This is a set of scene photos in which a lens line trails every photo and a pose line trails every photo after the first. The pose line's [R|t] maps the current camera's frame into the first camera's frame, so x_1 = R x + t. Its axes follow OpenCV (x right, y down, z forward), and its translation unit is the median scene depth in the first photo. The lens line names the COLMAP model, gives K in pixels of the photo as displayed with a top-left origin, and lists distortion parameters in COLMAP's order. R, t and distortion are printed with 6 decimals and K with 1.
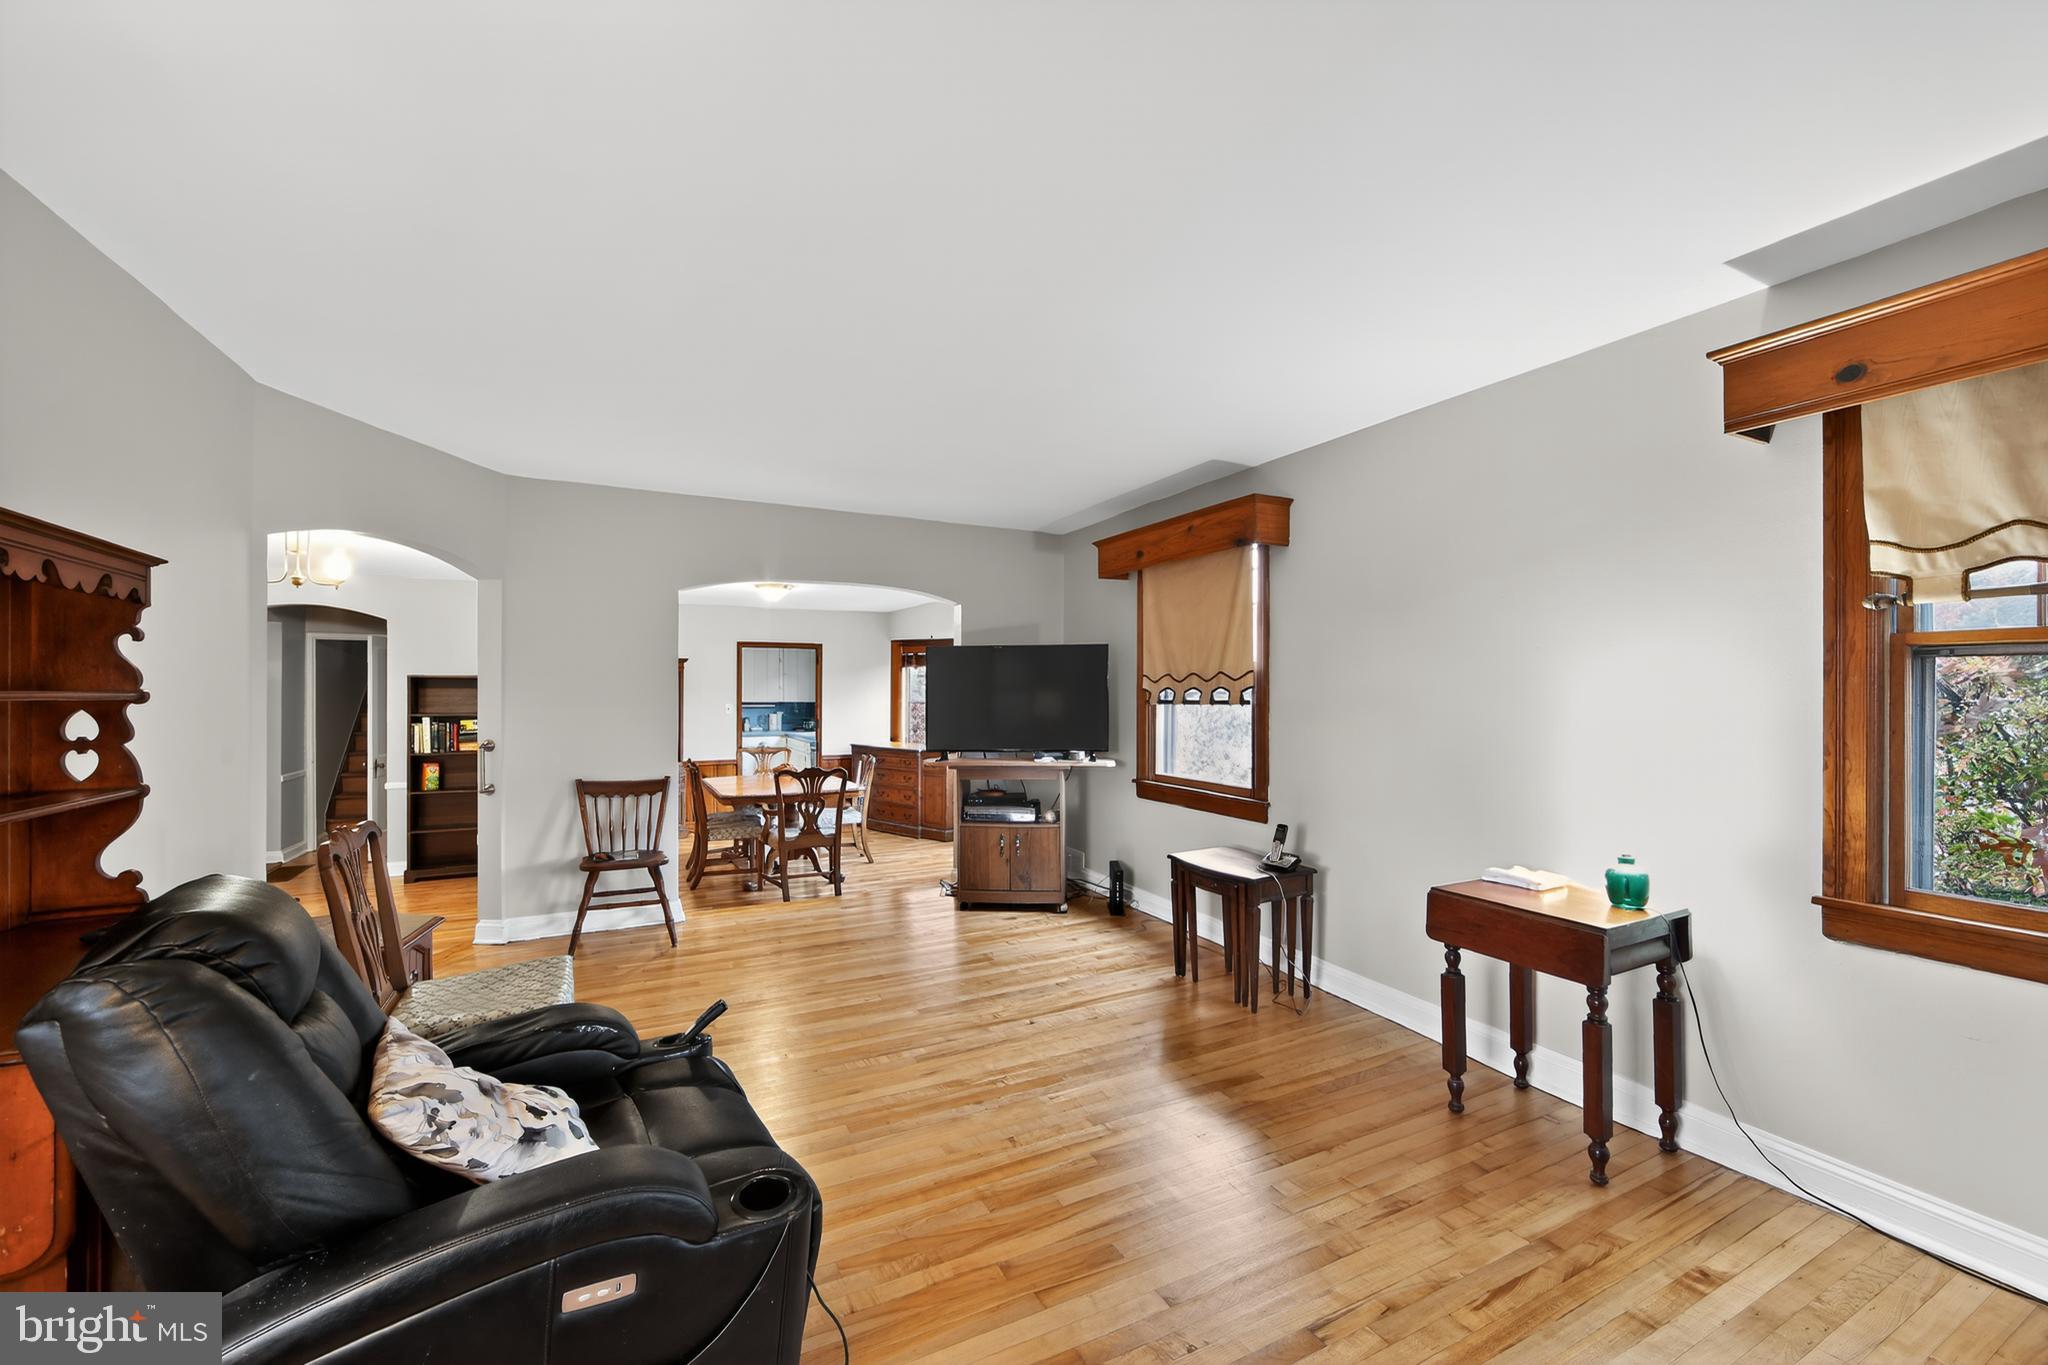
lens RADIAL K [[815.2, 0, 1029.8], [0, 815.2, 691.5], [0, 0, 1]] dist [-0.008167, 0.000332]
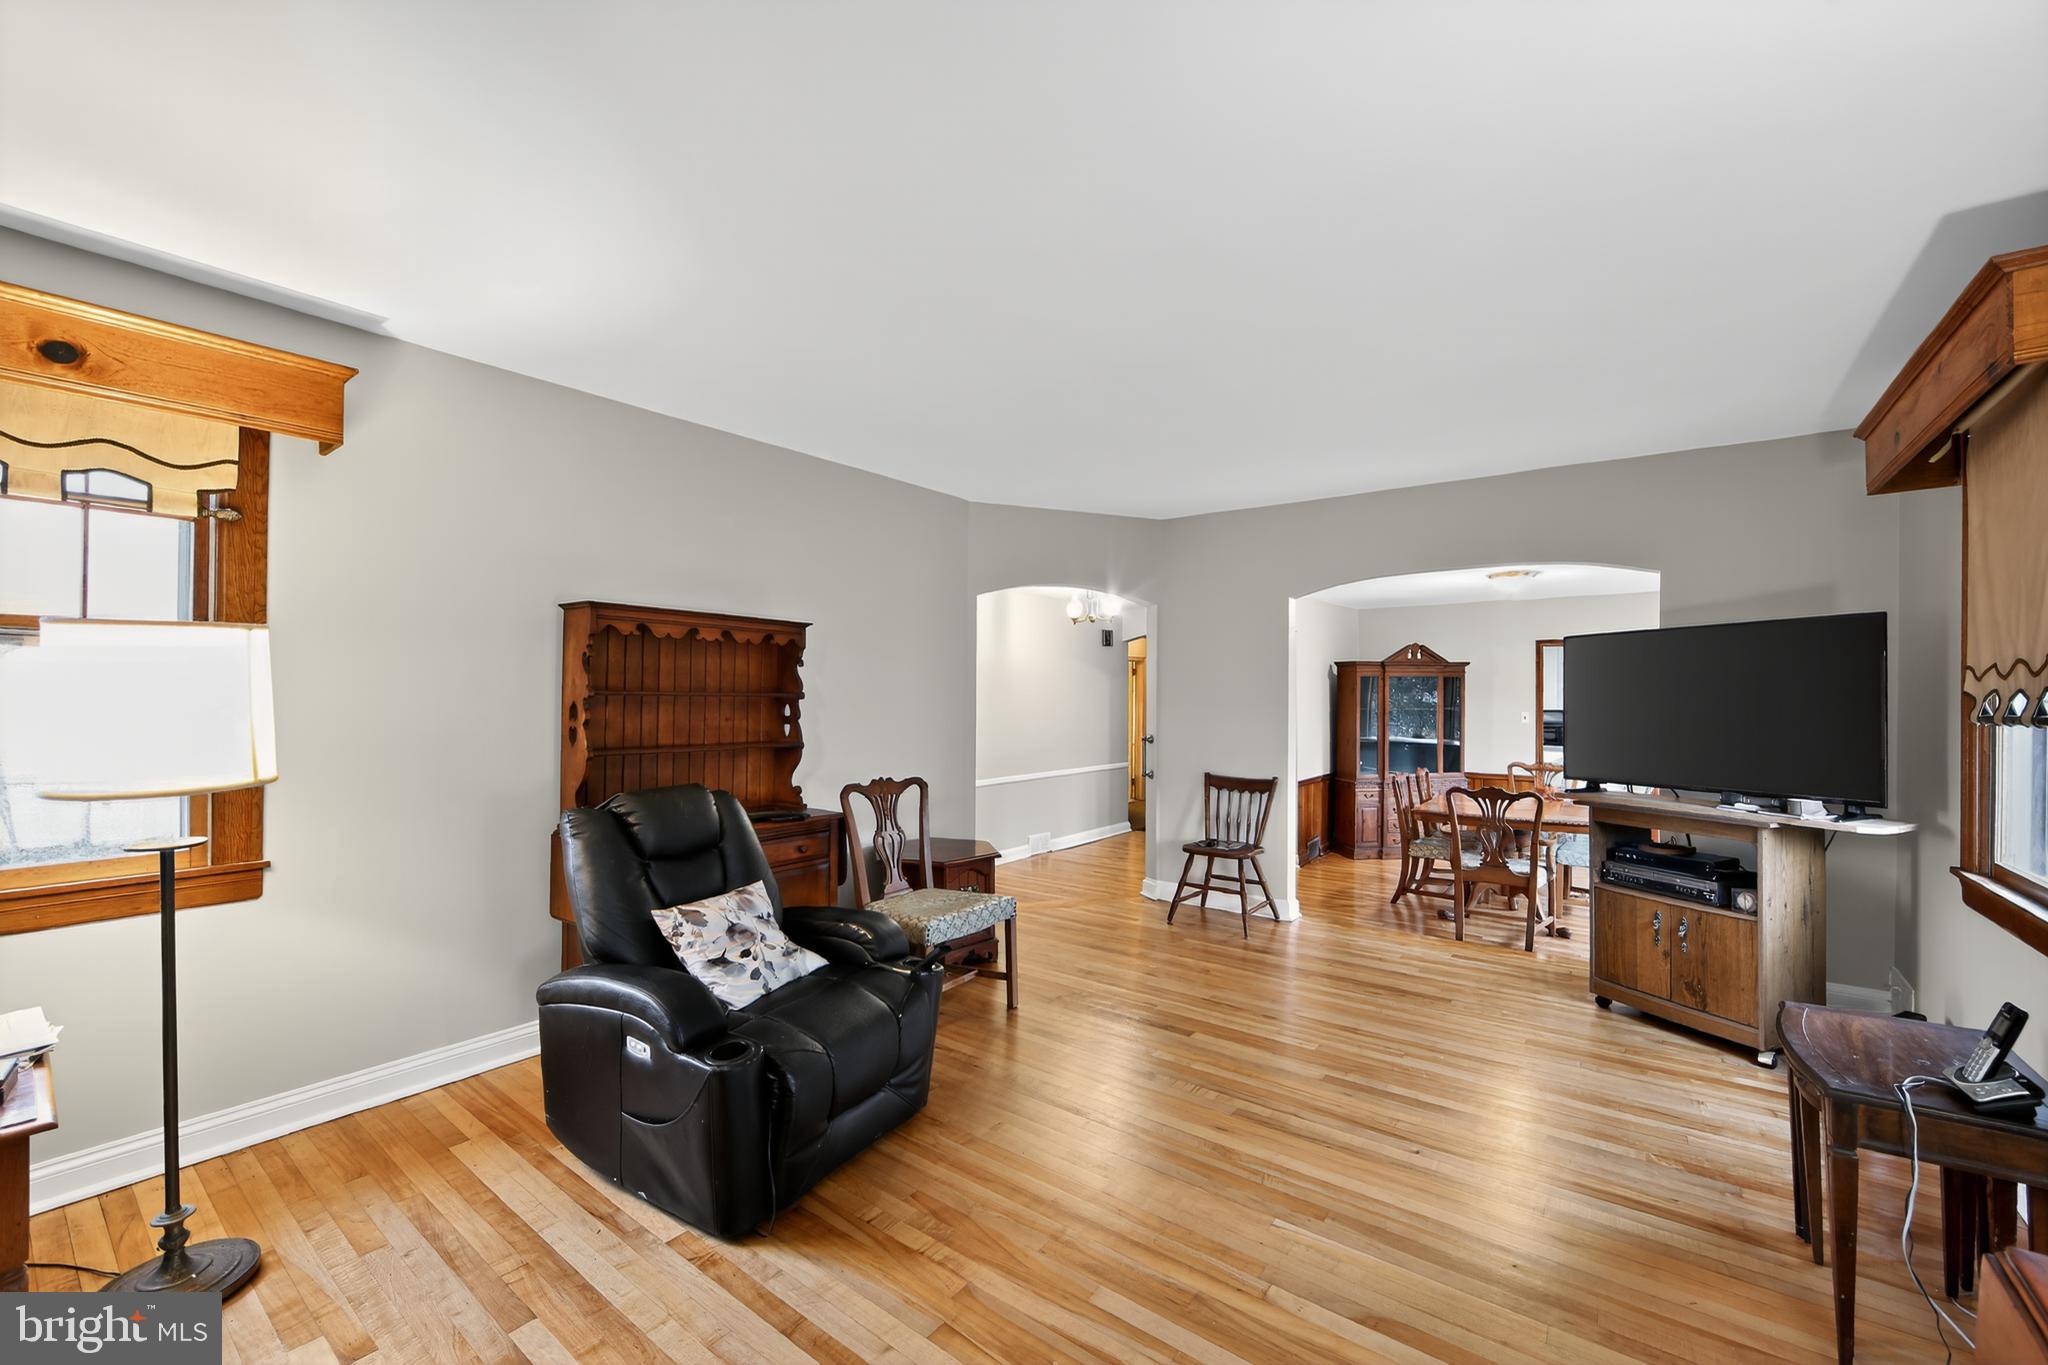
lens RADIAL K [[815.2, 0, 1020.6], [0, 815.2, 681.7], [0, 0, 1]] dist [-0.008167, 0.000332]
pose [[0.435536, -0.013507, -0.900070, 0.386694], [-0.005019, 0.999835, -0.017432, 0.002011], [0.900157, 0.012110, 0.435397, 0.278543]]
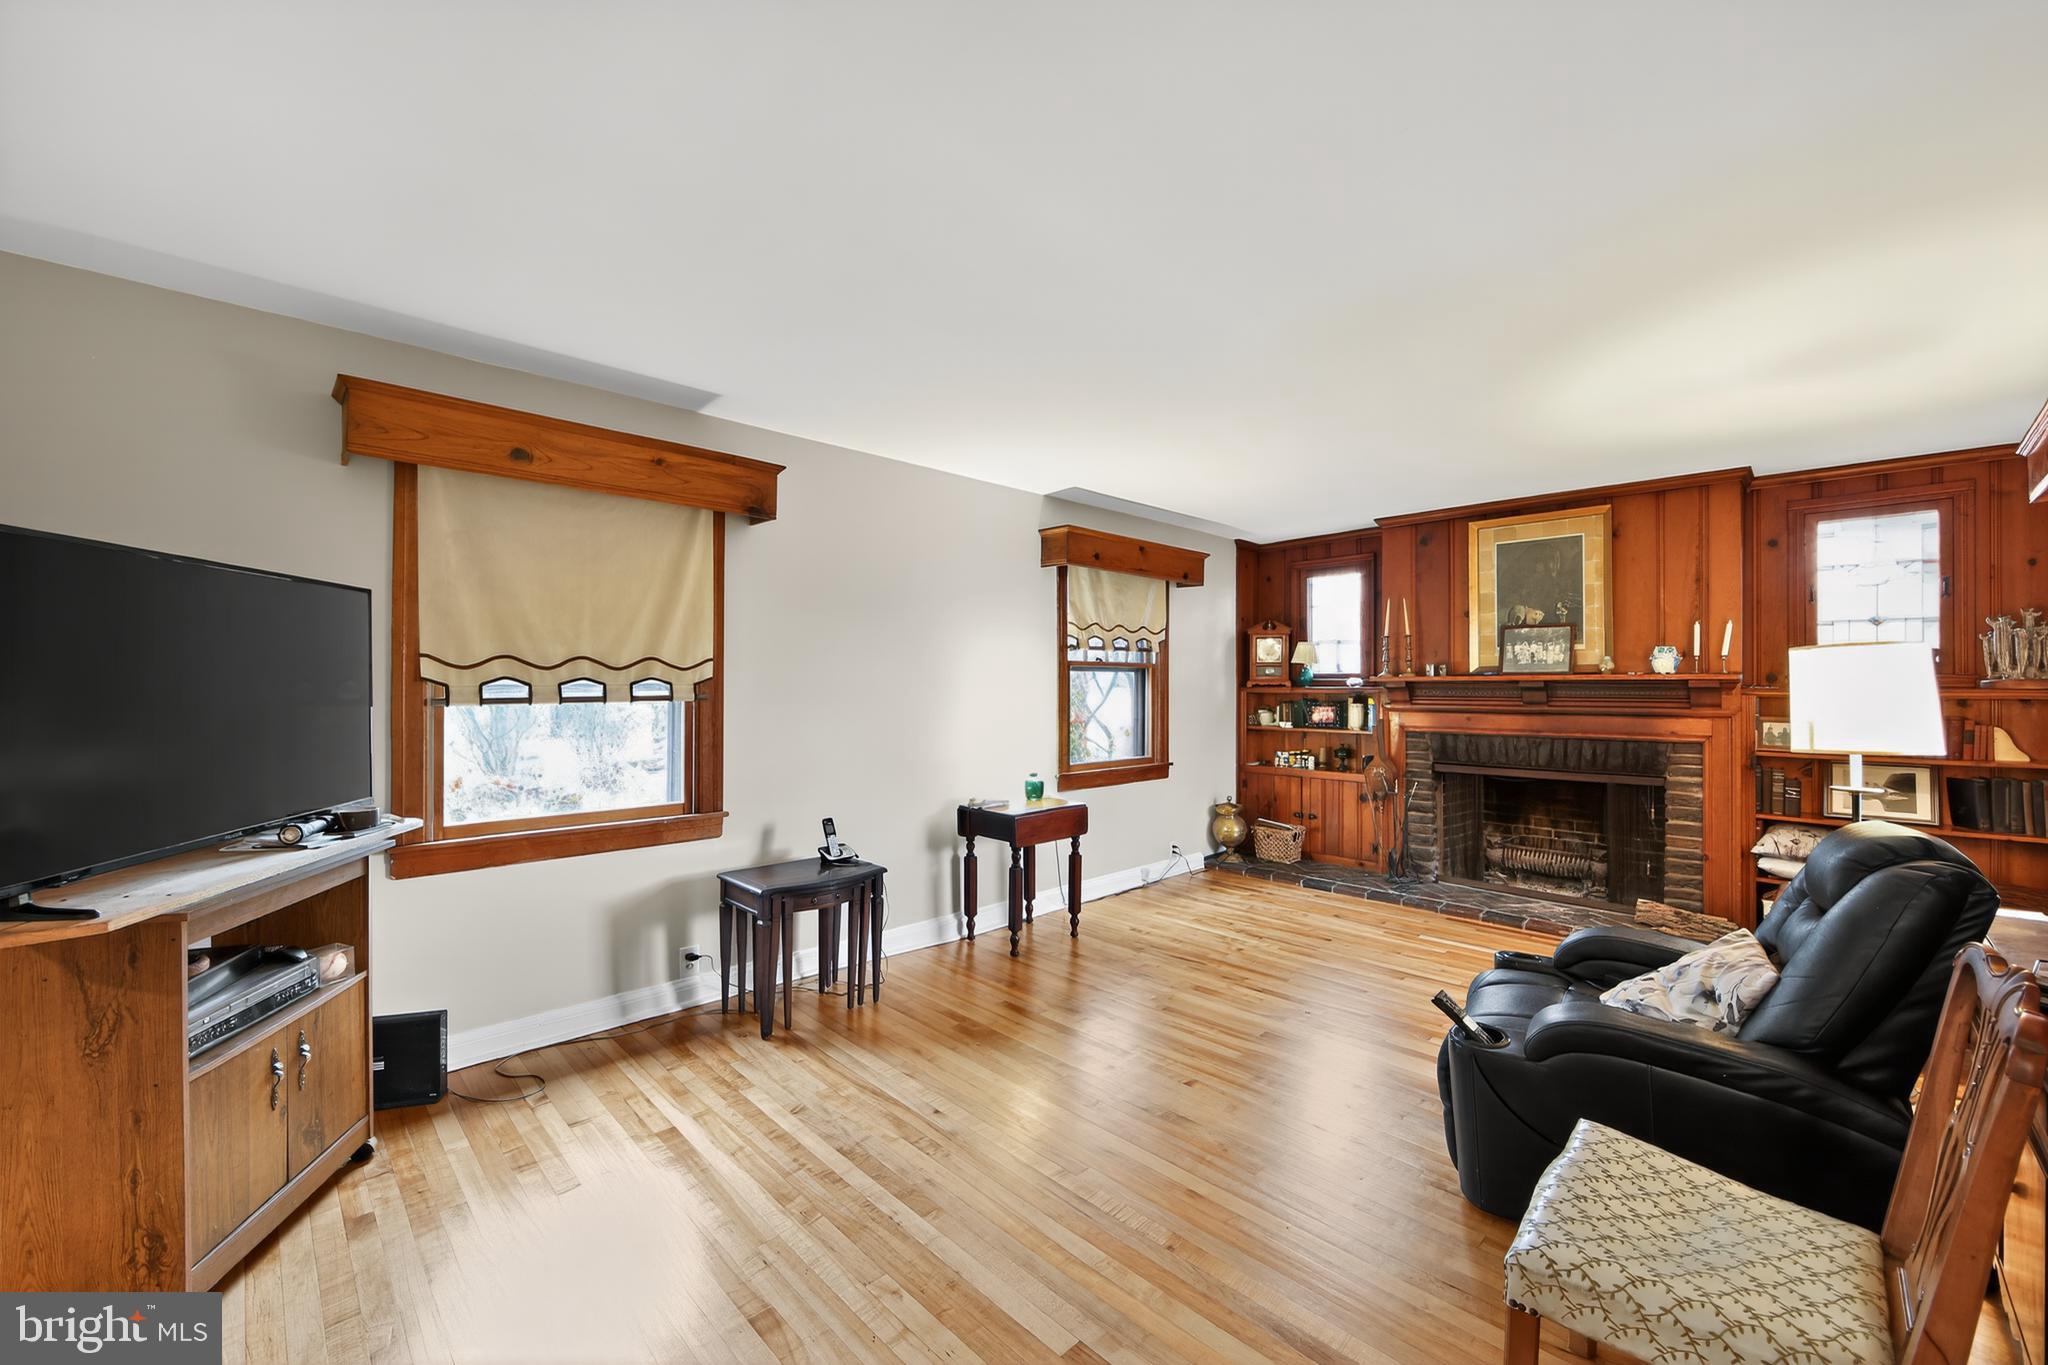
lens RADIAL K [[815.2, 0, 1024.3], [0, 815.2, 683.4], [0, 0, 1]] dist [-0.008167, 0.000332]
pose [[-0.306015, -0.000711, 0.952026, -0.588238], [-0.002675, 0.999996, -0.000113, -0.001403], [-0.952023, -0.002582, -0.306016, 0.892944]]
